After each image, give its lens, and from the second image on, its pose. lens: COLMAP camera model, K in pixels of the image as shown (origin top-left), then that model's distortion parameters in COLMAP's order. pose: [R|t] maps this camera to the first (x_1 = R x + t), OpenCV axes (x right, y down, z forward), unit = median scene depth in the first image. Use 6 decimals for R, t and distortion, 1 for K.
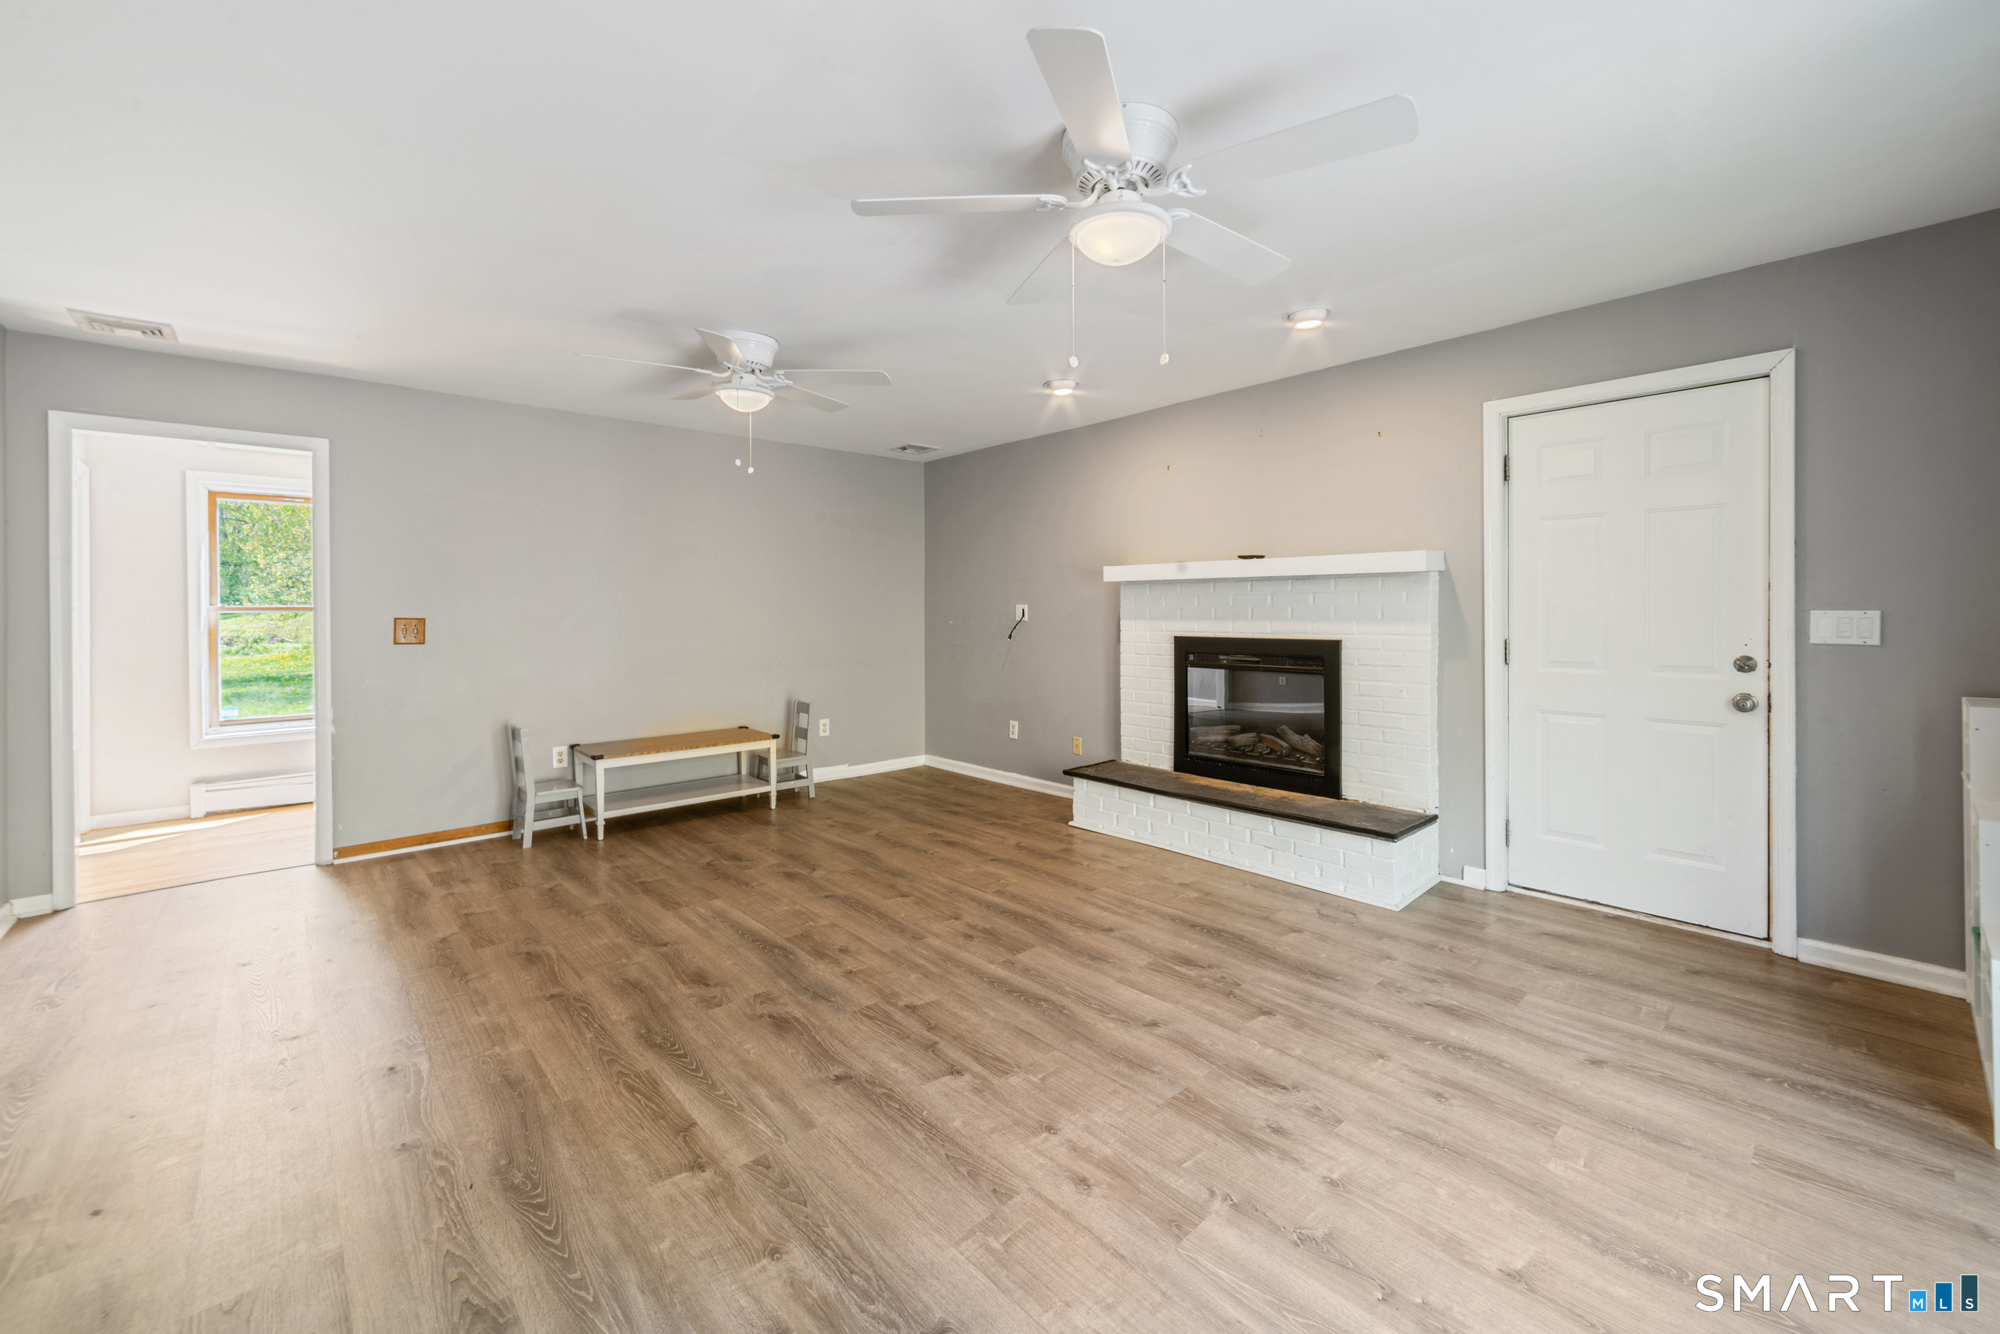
lens RADIAL K [[794.4, 0, 1000.4], [0, 794.4, 626.6], [0, 0, 1]] dist [-0.001161, -0.000093]
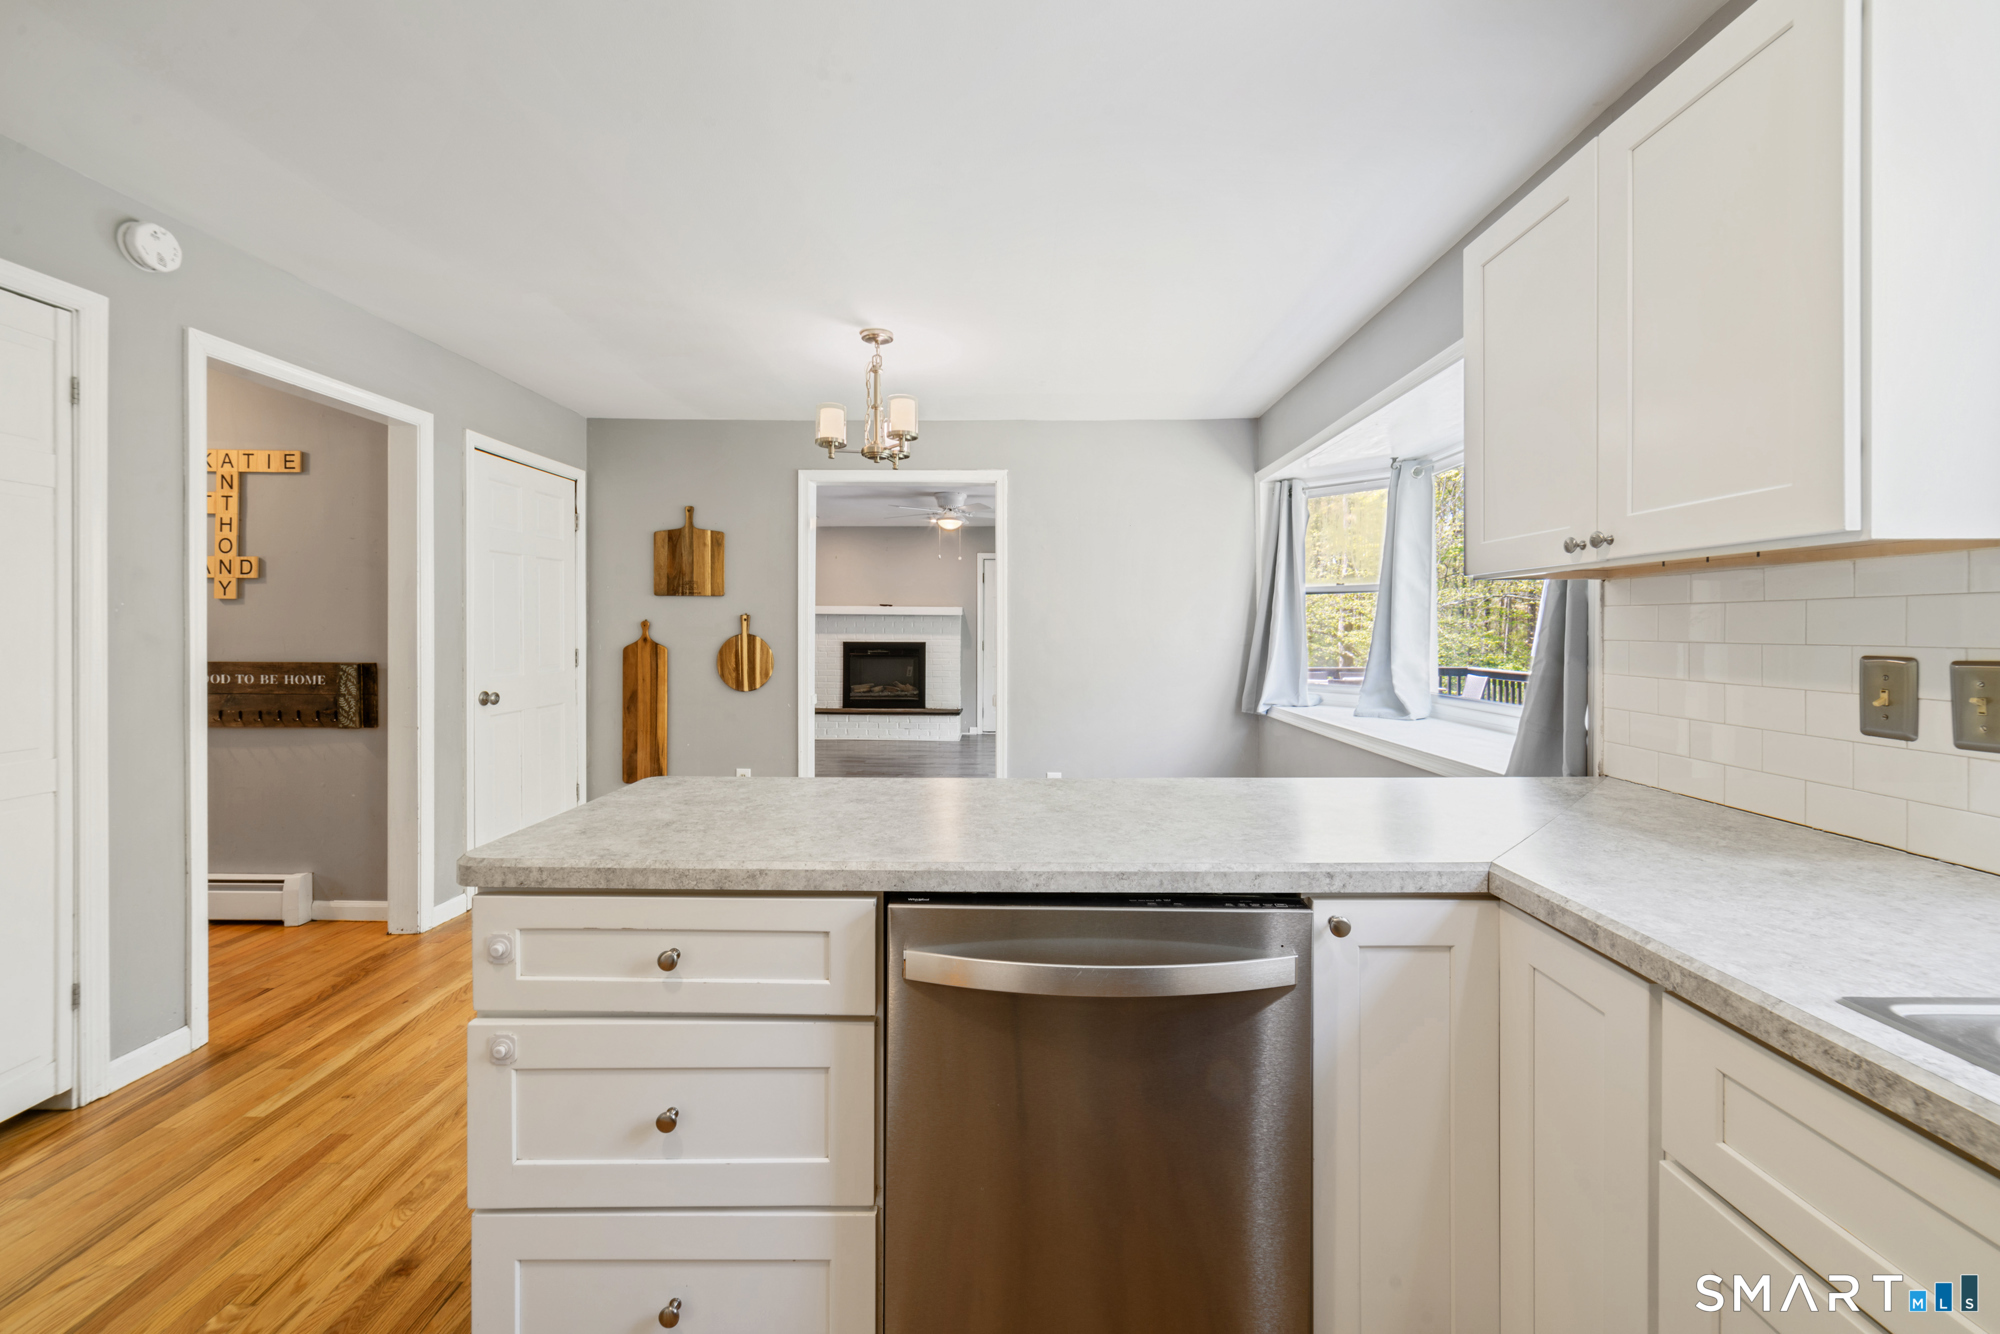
lens RADIAL K [[795.6, 0, 997.3], [0, 795.6, 629.6], [0, 0, 1]] dist [-0.000243, 0.000362]
pose [[0.688709, 0.009178, 0.724980, -1.285934], [0.006492, 0.999802, -0.018825, 0.027777], [-0.725009, 0.017672, 0.688513, -0.900006]]
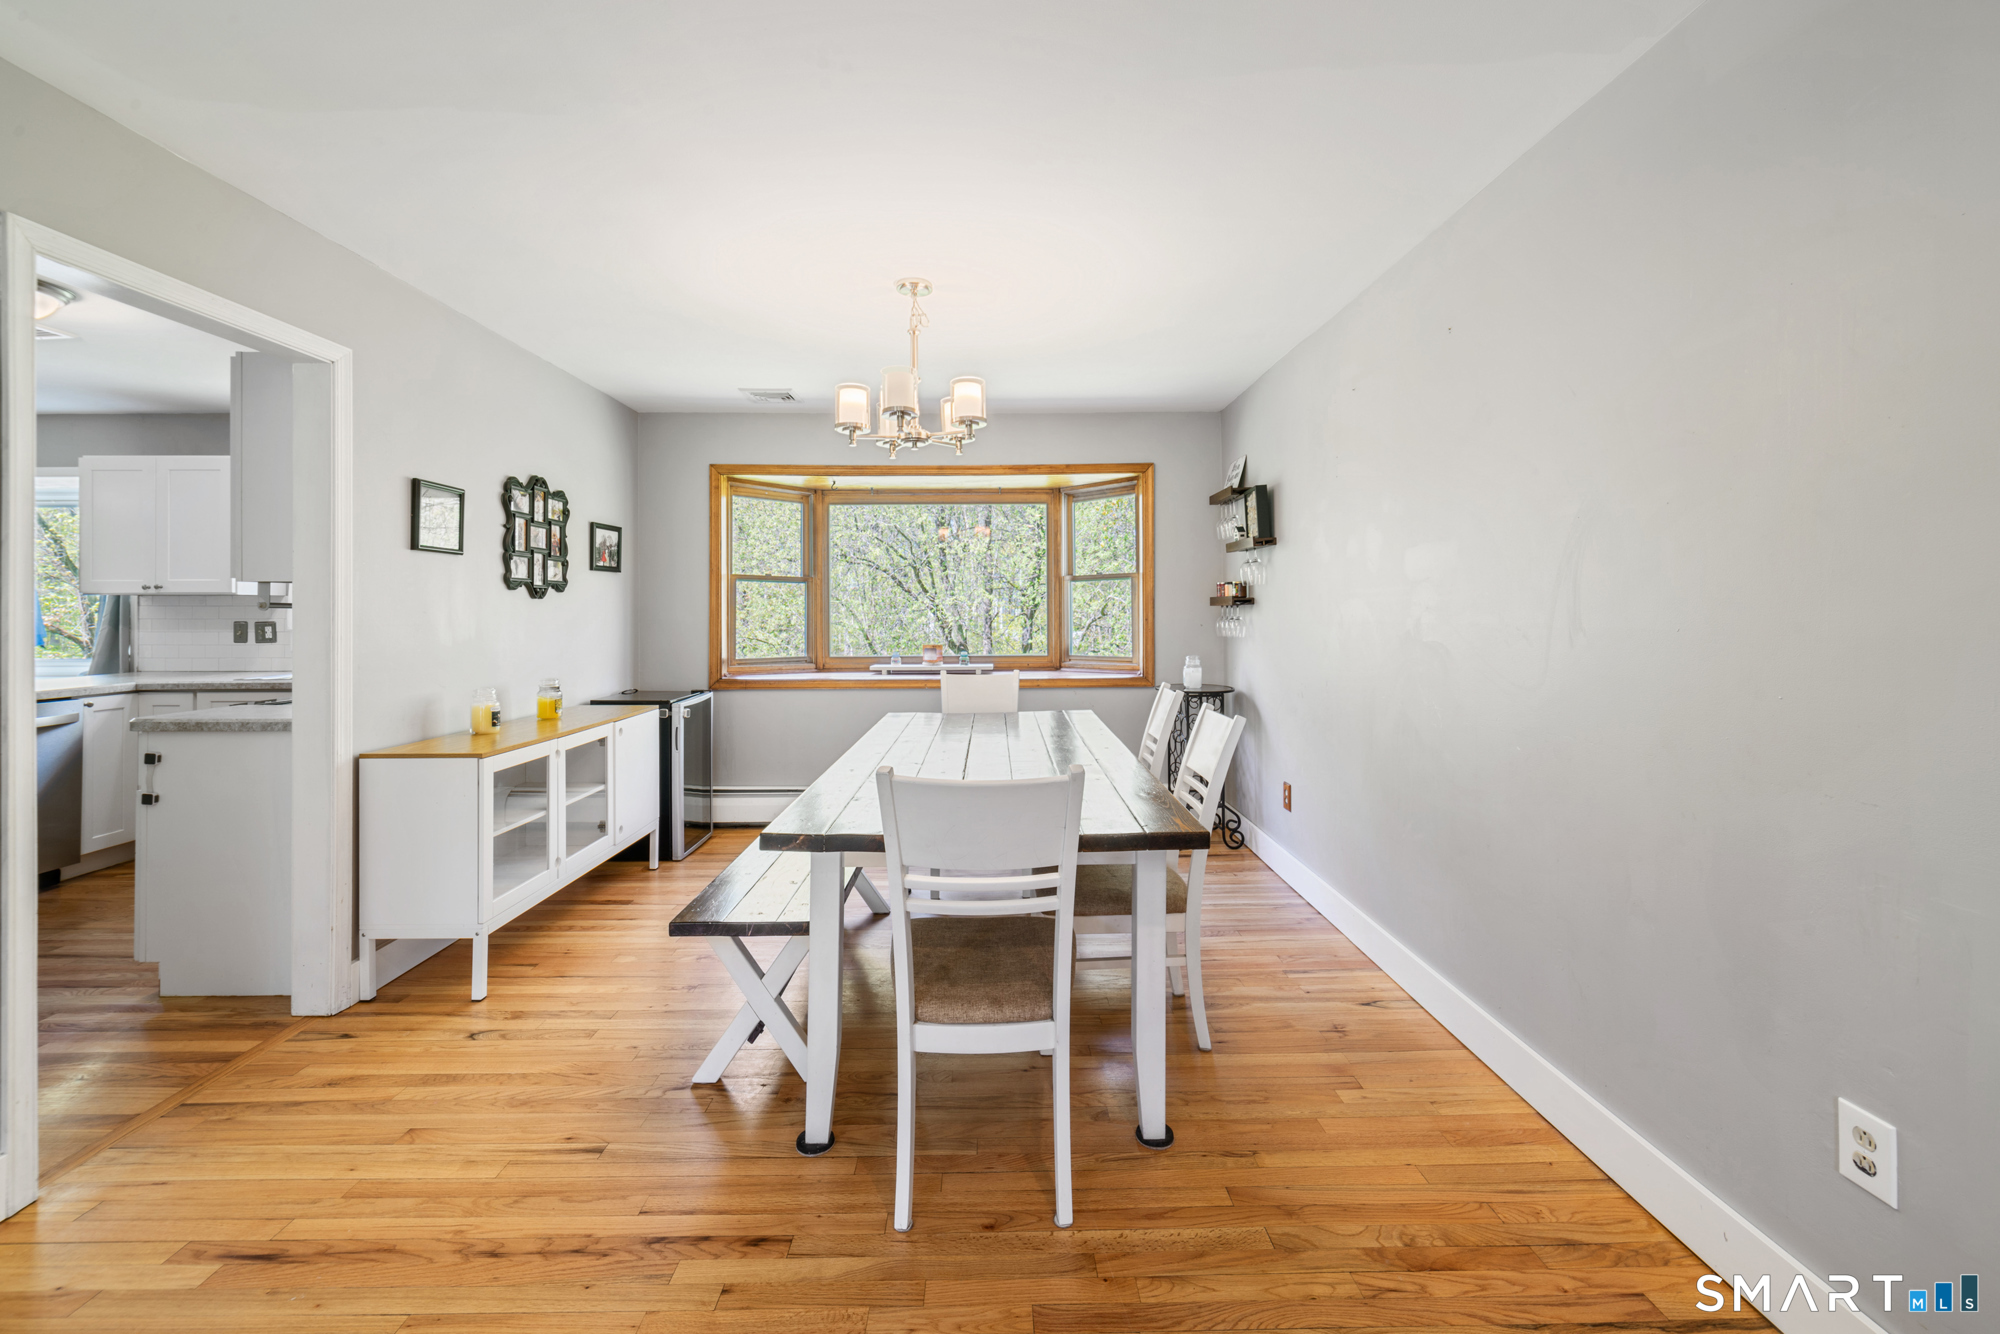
lens RADIAL K [[793.9, 0, 998.9], [0, 793.9, 607.9], [0, 0, 1]] dist [0.000105, 0.000088]
pose [[-0.749792, 0.013983, 0.661526, -2.585945], [0.022020, 0.999750, 0.003825, 0.035501], [-0.661307, 0.017435, -0.749913, -0.786483]]
